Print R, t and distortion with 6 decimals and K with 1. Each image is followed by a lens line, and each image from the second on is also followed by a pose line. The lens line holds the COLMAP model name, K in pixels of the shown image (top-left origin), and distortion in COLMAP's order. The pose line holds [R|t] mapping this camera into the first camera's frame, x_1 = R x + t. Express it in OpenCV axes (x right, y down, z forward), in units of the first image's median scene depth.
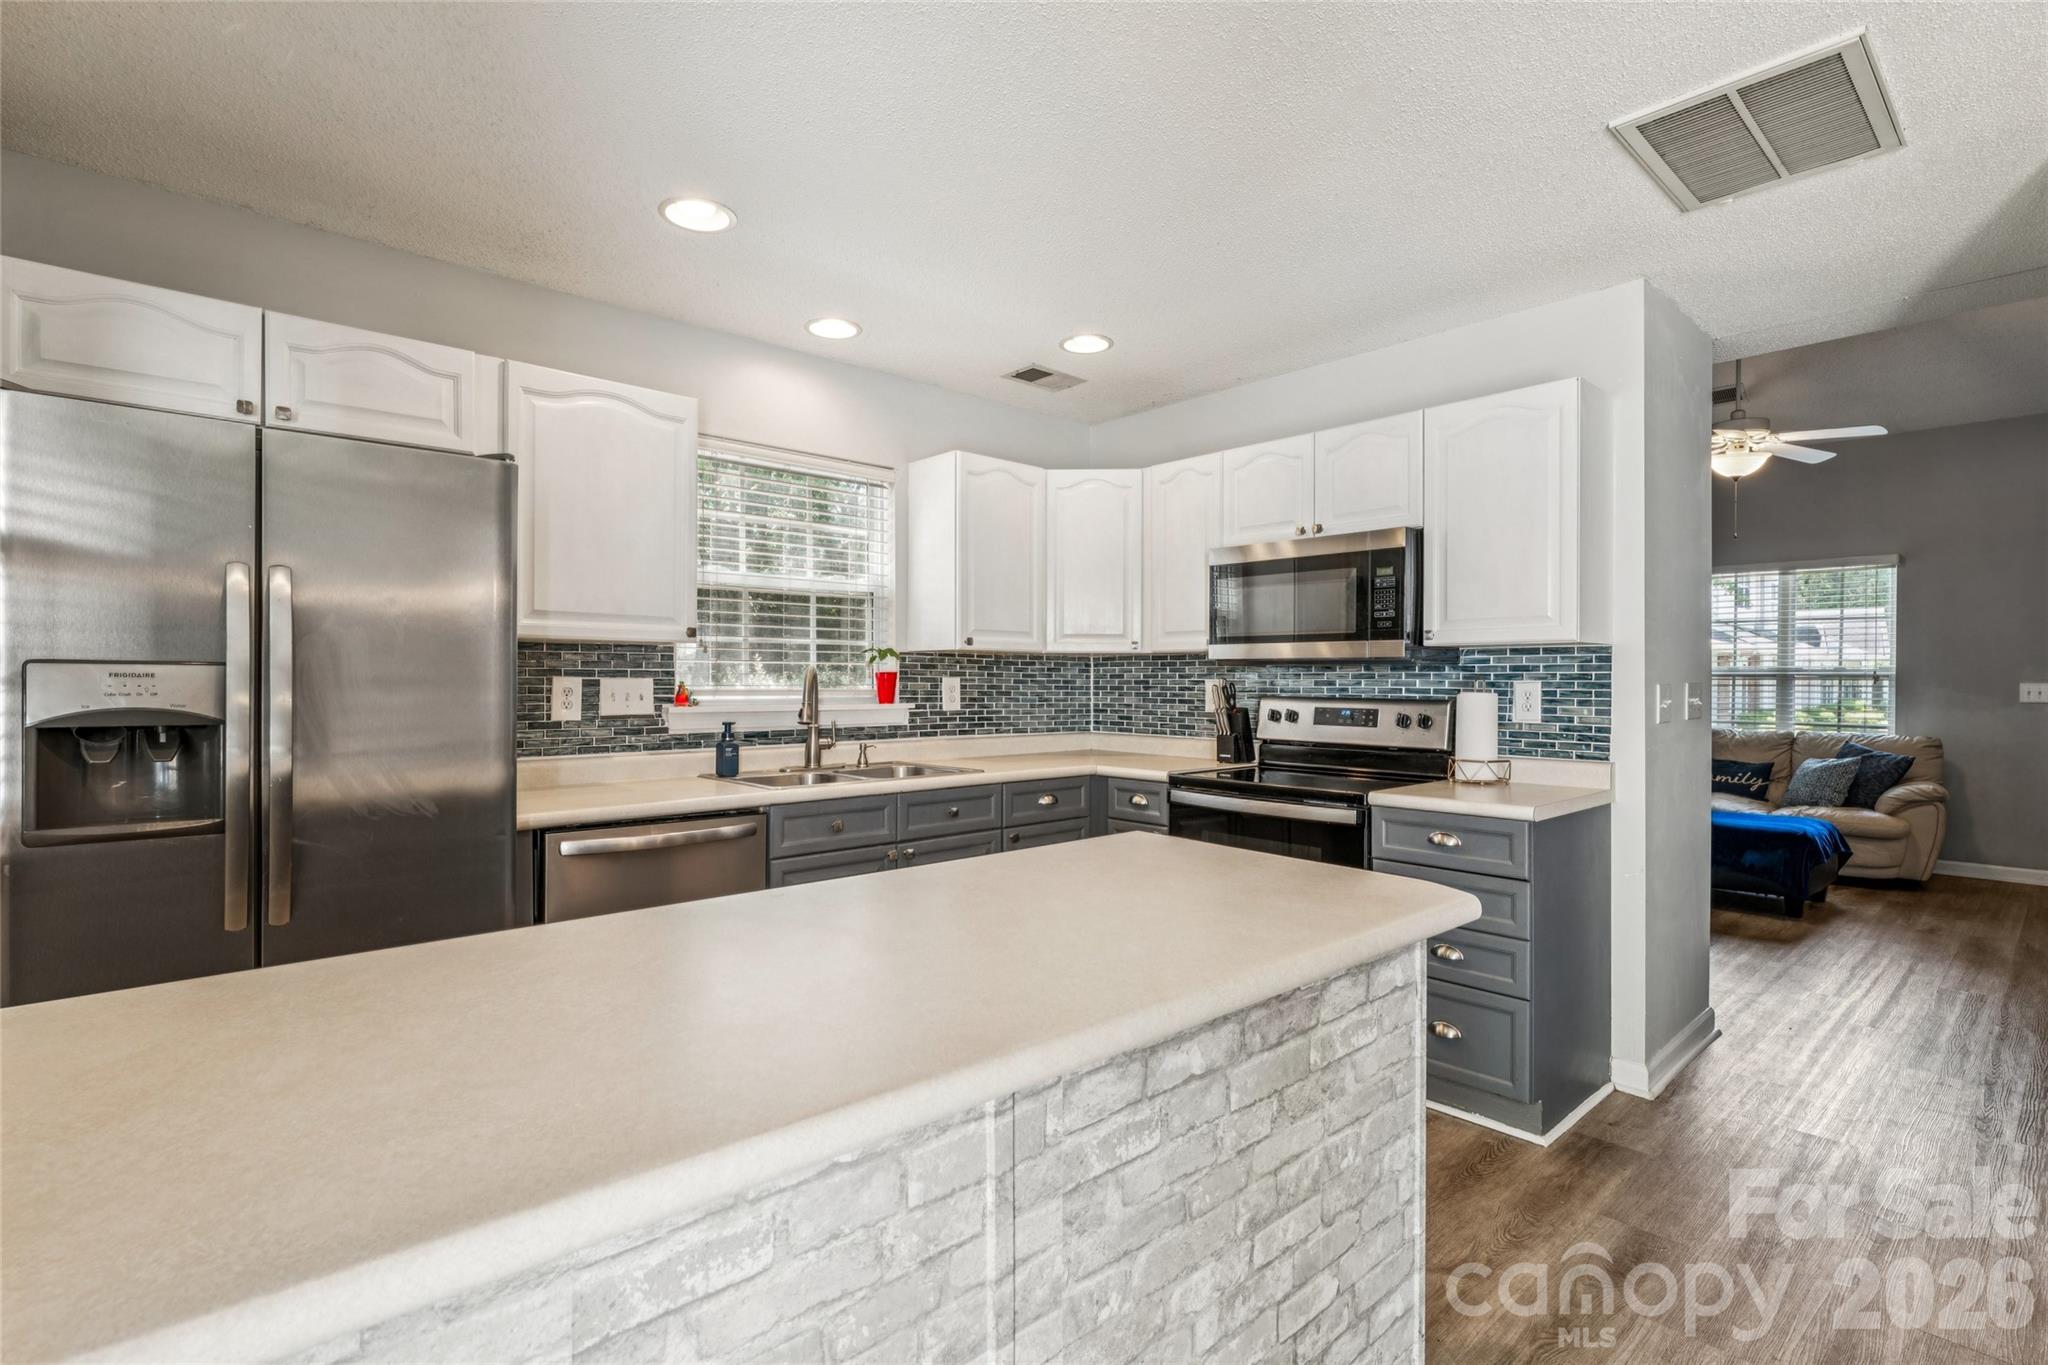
lens RADIAL K [[969.2, 0, 1018.6], [0, 969.2, 681.7], [0, 0, 1]] dist [-0.000149, 0.000175]
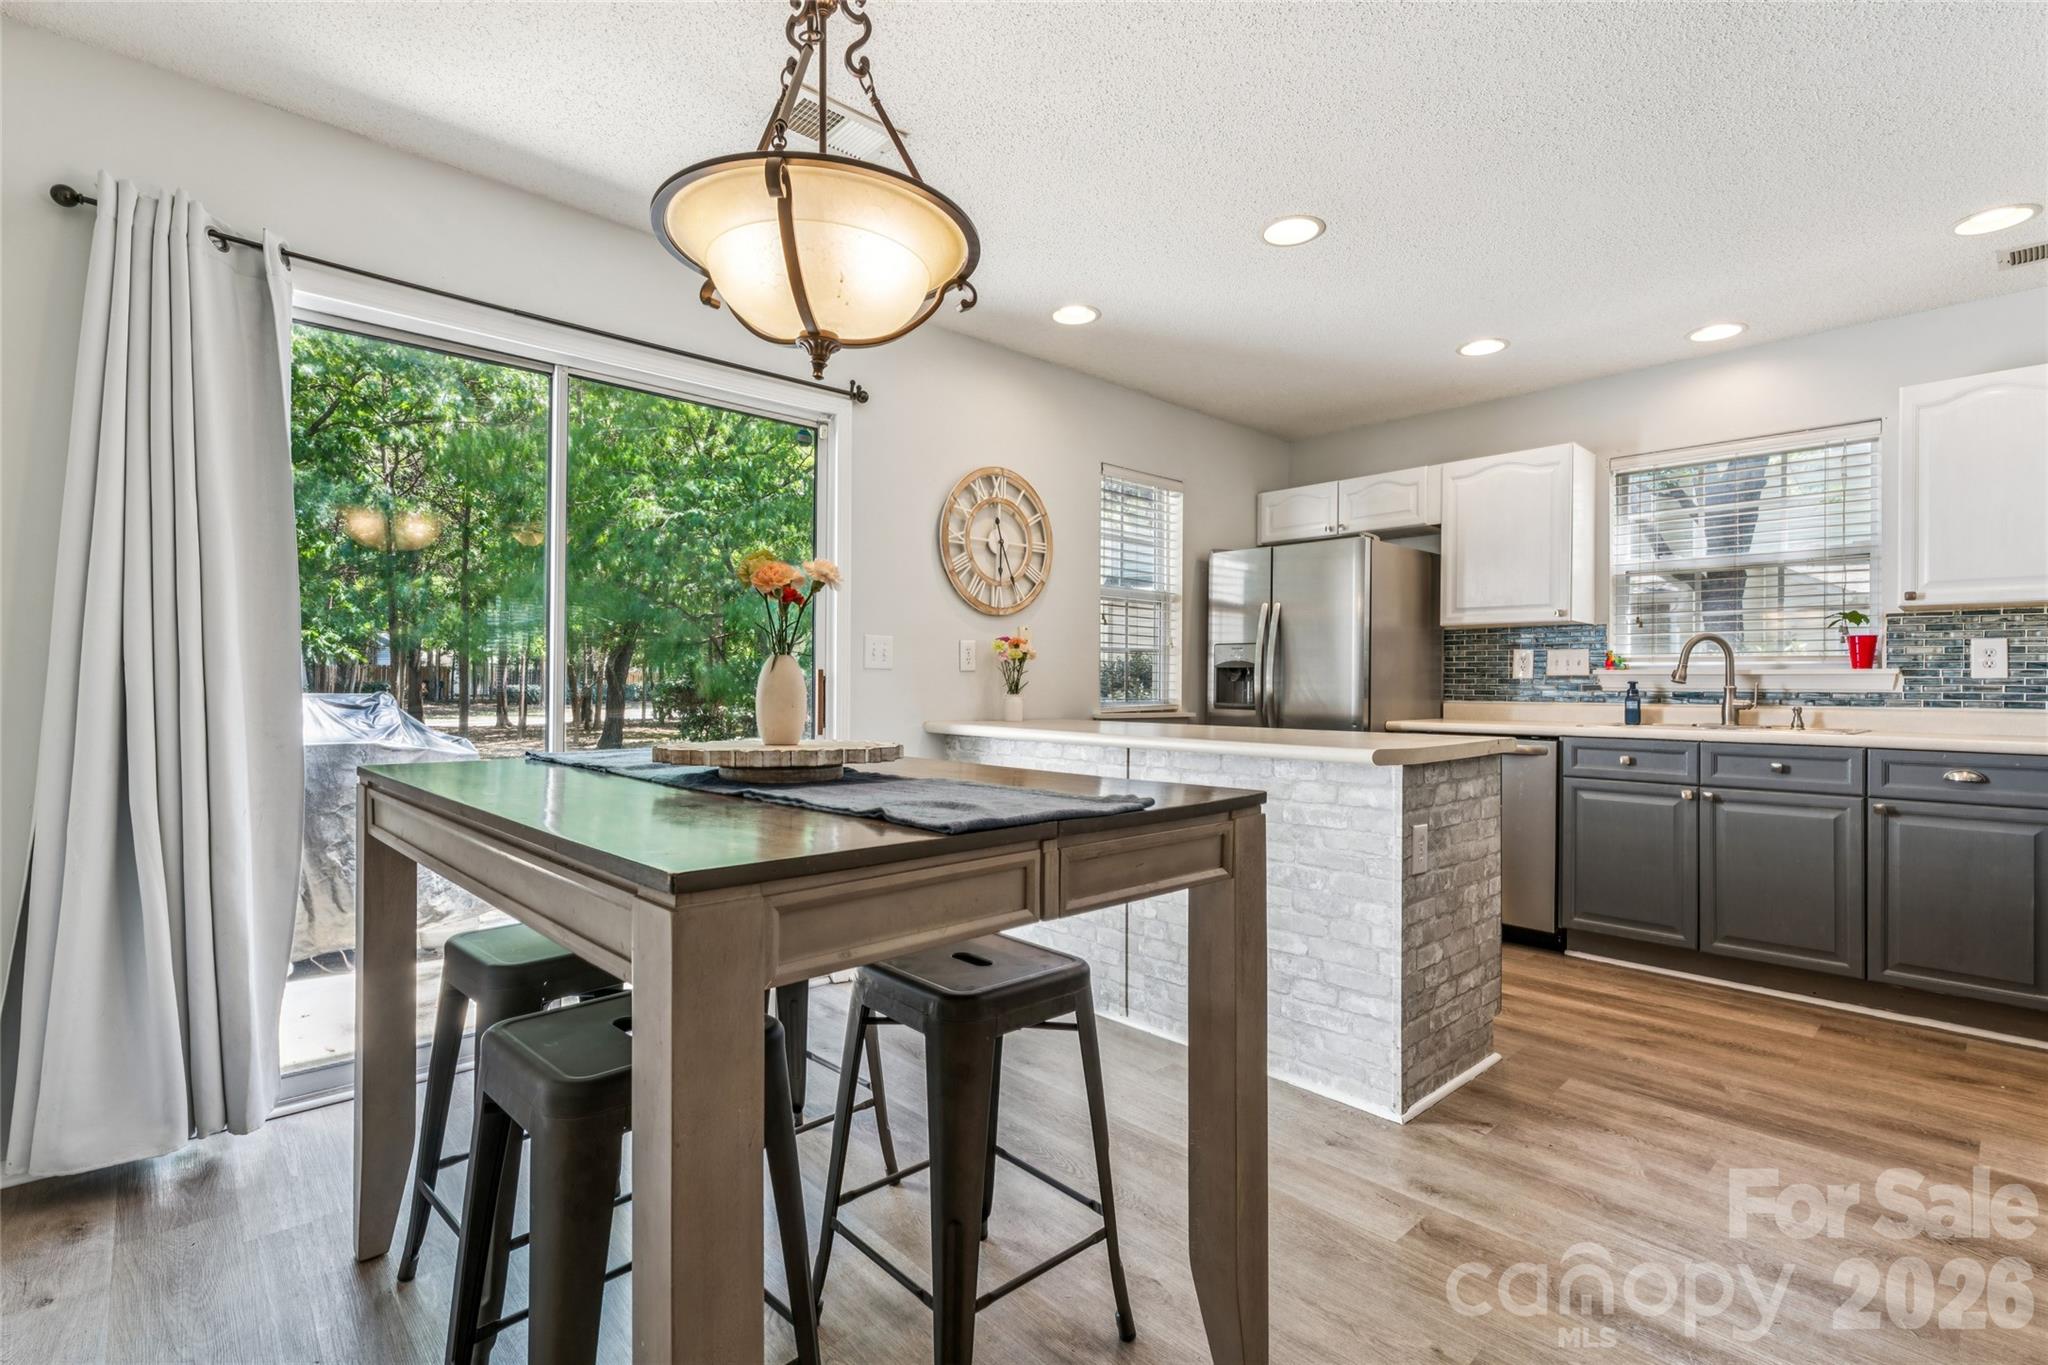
lens RADIAL K [[939.2, 0, 1020.4], [0, 939.2, 671.6], [0, 0, 1]] dist [-0.002044, -0.000482]
pose [[0.021159, -0.017735, -0.999619, 0.900145], [-0.010483, 0.999784, -0.017960, 0.059064], [0.999721, 0.010860, 0.020968, 0.179655]]
